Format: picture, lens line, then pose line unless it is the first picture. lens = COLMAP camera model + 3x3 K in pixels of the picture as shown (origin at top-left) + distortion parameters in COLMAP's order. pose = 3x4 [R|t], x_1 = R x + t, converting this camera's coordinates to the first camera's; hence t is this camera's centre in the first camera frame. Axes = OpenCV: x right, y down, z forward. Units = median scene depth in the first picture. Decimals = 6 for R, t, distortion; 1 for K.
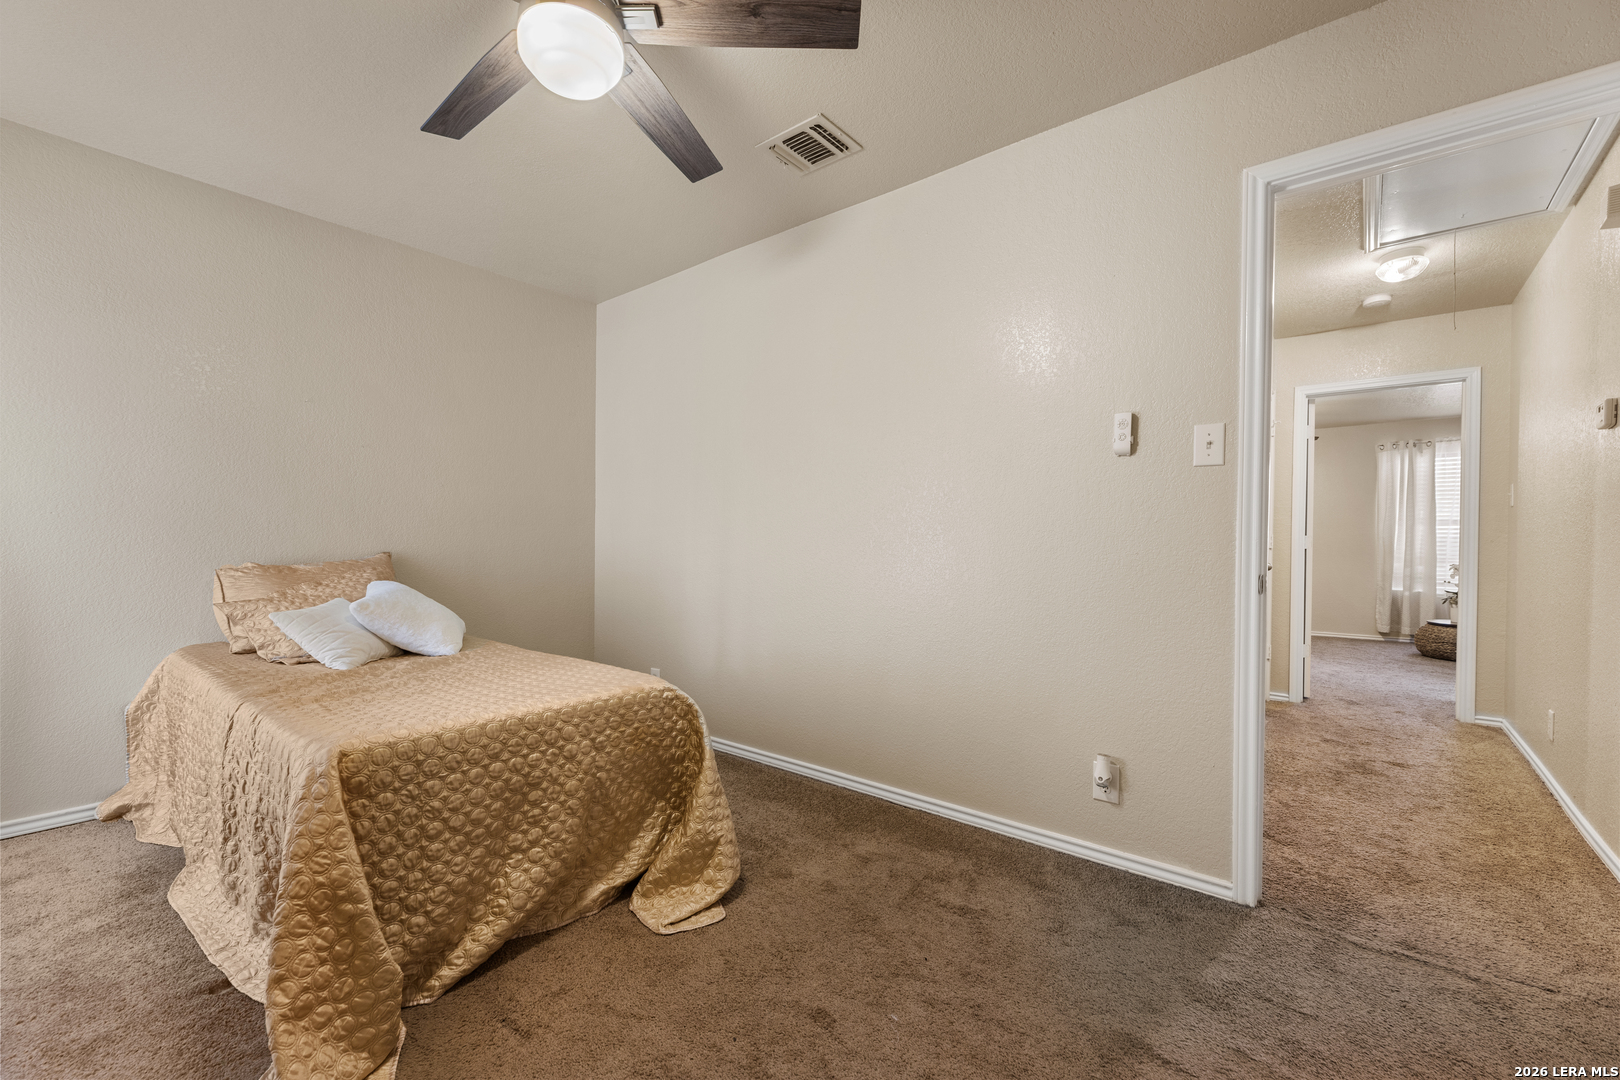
lens RADIAL K [[670.5, 0, 810.2], [0, 670.5, 549.1], [0, 0, 1]] dist [-0.000245, -0.000274]
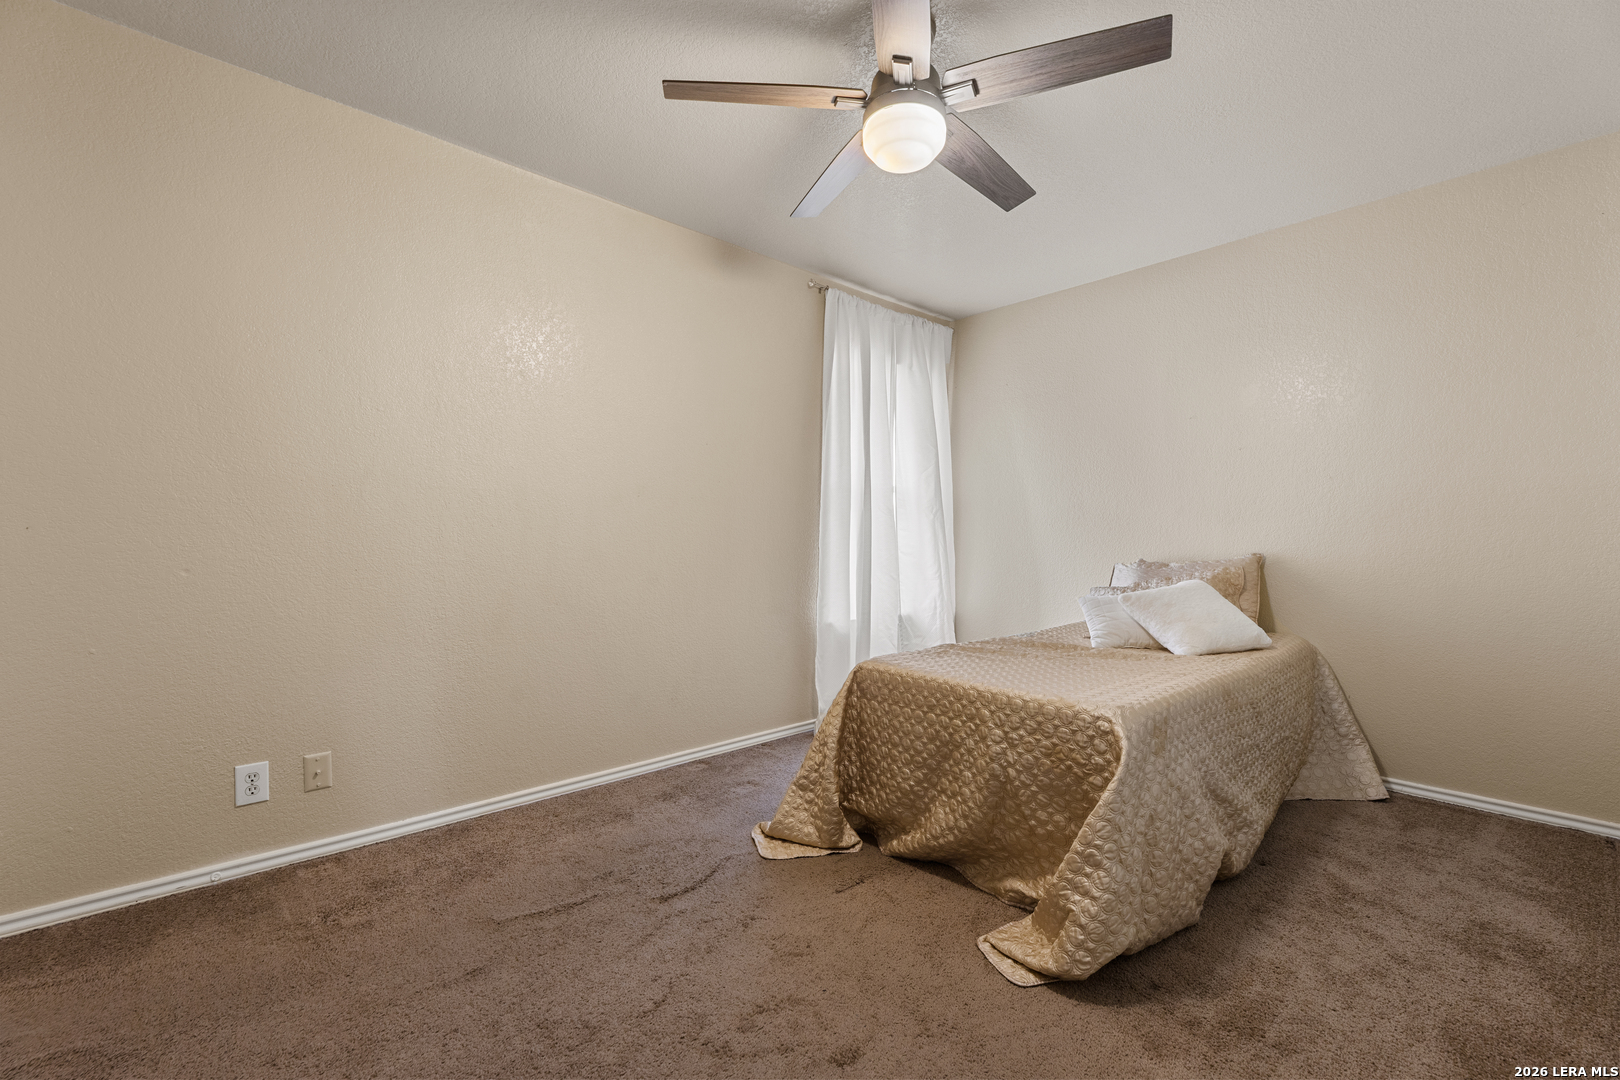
lens RADIAL K [[670.5, 0, 810.2], [0, 670.5, 549.1], [0, 0, 1]] dist [-0.000245, -0.000274]
pose [[-0.145597, 0.009007, -0.989303, 0.767990], [-0.013679, 0.999845, 0.011116, -0.004587], [0.989249, 0.015152, -0.145451, 0.888480]]
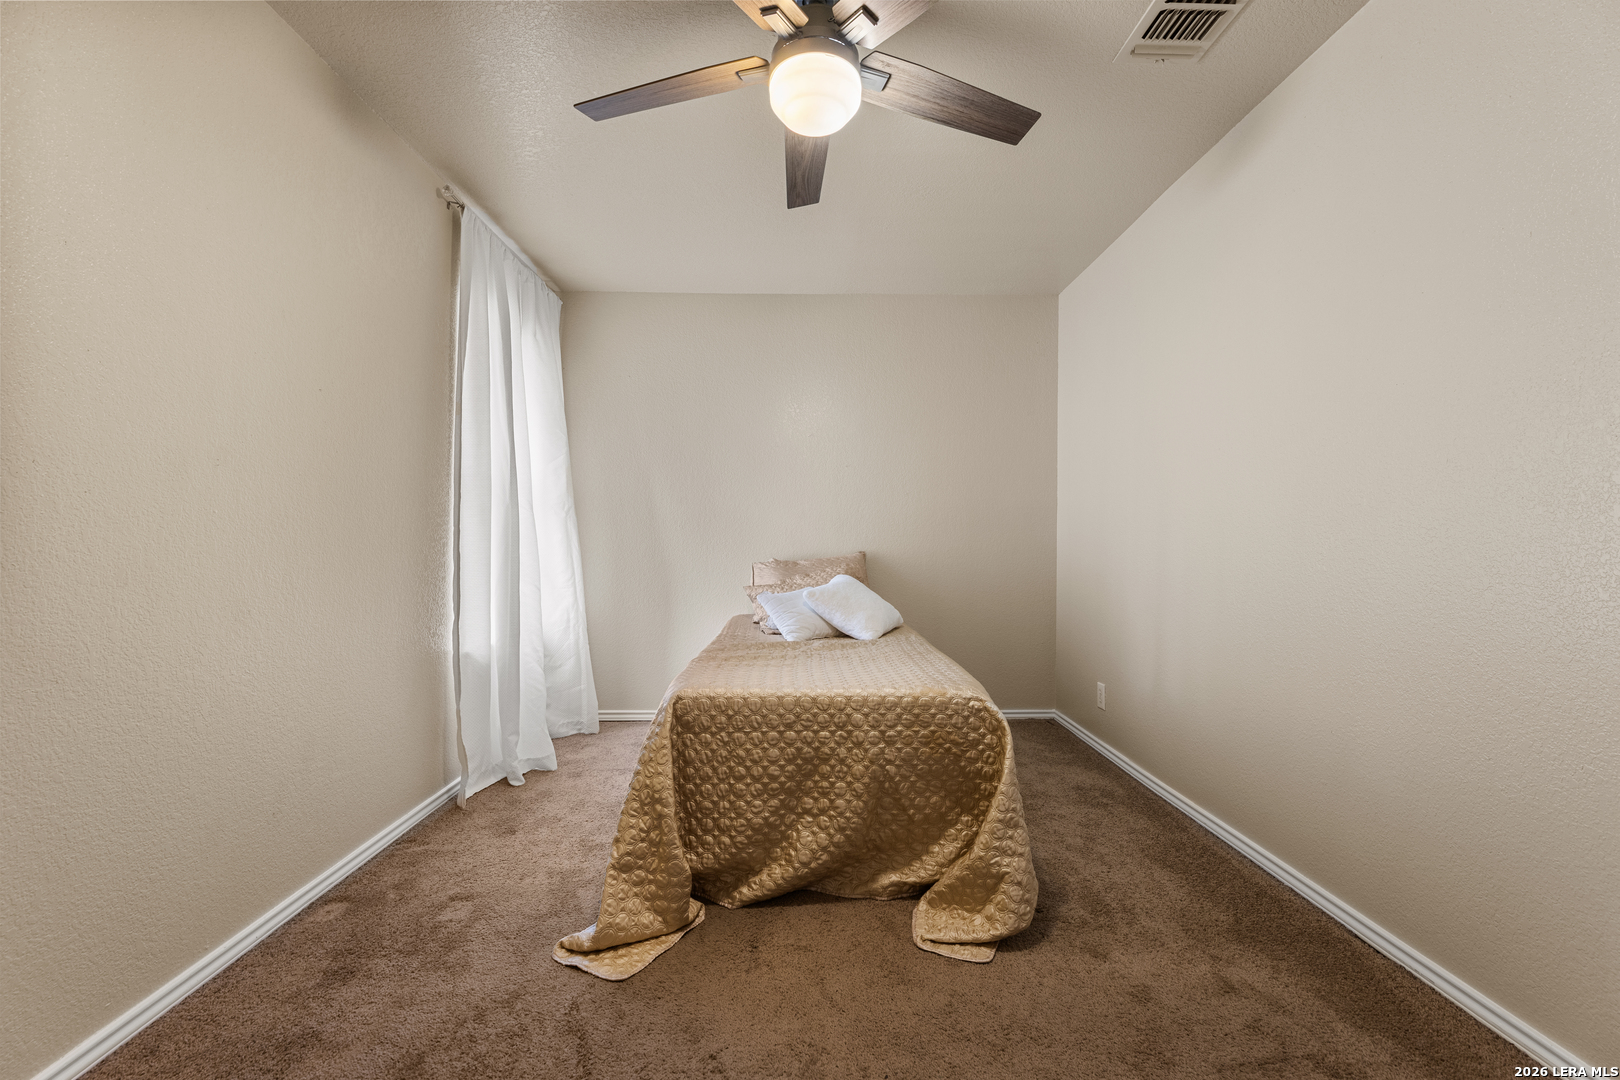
lens RADIAL K [[670.5, 0, 810.2], [0, 670.5, 549.1], [0, 0, 1]] dist [-0.000245, -0.000274]
pose [[0.649864, 0.002871, -0.760045, 0.411455], [-0.004555, 0.999990, -0.000117, 0.000806], [0.760037, 0.003539, 0.649870, 0.248611]]
